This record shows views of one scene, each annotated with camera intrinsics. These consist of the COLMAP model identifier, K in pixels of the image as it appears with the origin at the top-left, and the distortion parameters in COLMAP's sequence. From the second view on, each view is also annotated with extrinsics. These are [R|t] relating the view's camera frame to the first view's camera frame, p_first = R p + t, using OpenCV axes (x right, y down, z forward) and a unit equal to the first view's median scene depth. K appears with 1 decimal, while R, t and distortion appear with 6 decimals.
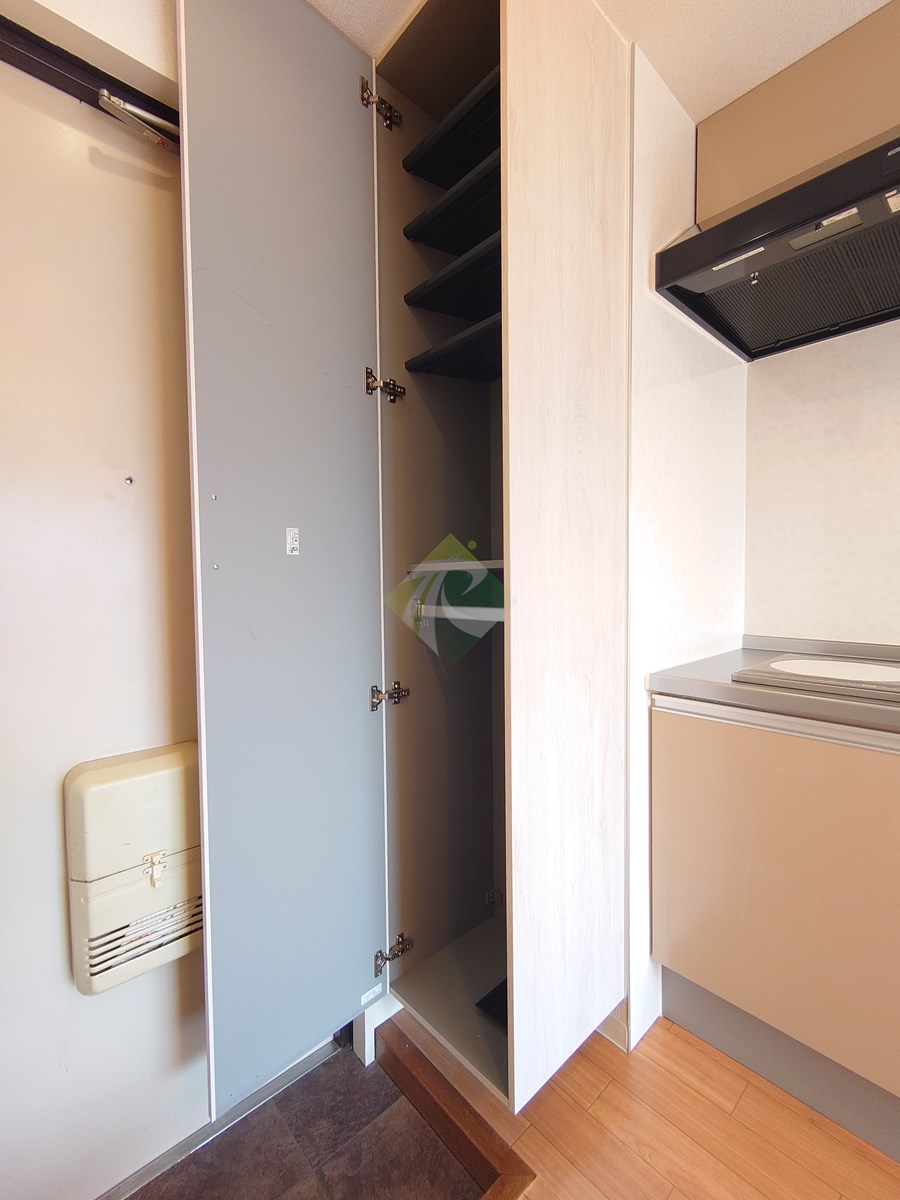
lens RADIAL K [[519.3, 0, 450.0], [0, 519.3, 600.0], [0, 0, 1]] dist [0.001997, -0.000129]
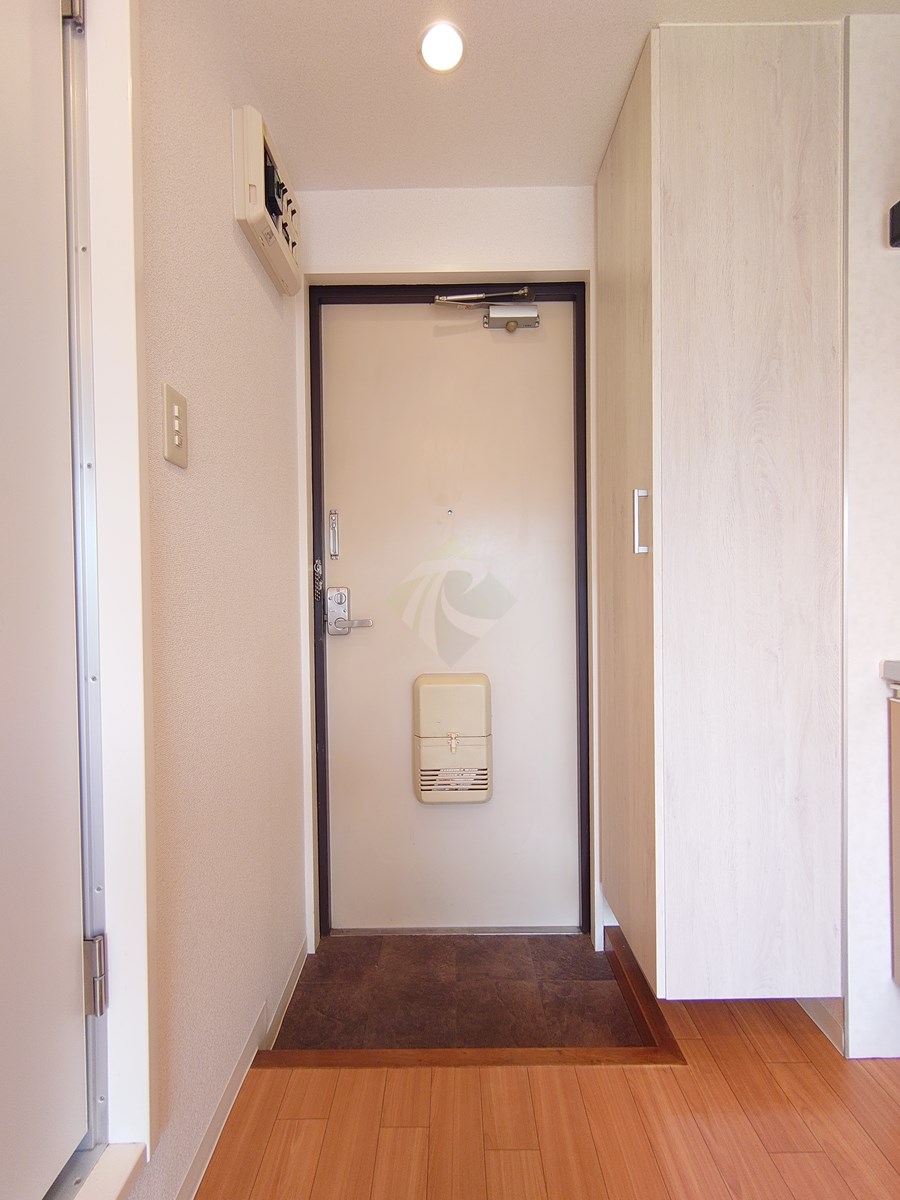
lens RADIAL K [[519.3, 0, 450.0], [0, 519.3, 600.0], [0, 0, 1]] dist [0.001997, -0.000129]
pose [[0.739415, 0.011504, -0.673151, 0.486530], [-0.021576, 0.999745, -0.006614, 0.064373], [0.672904, 0.019415, 0.739475, -0.224880]]
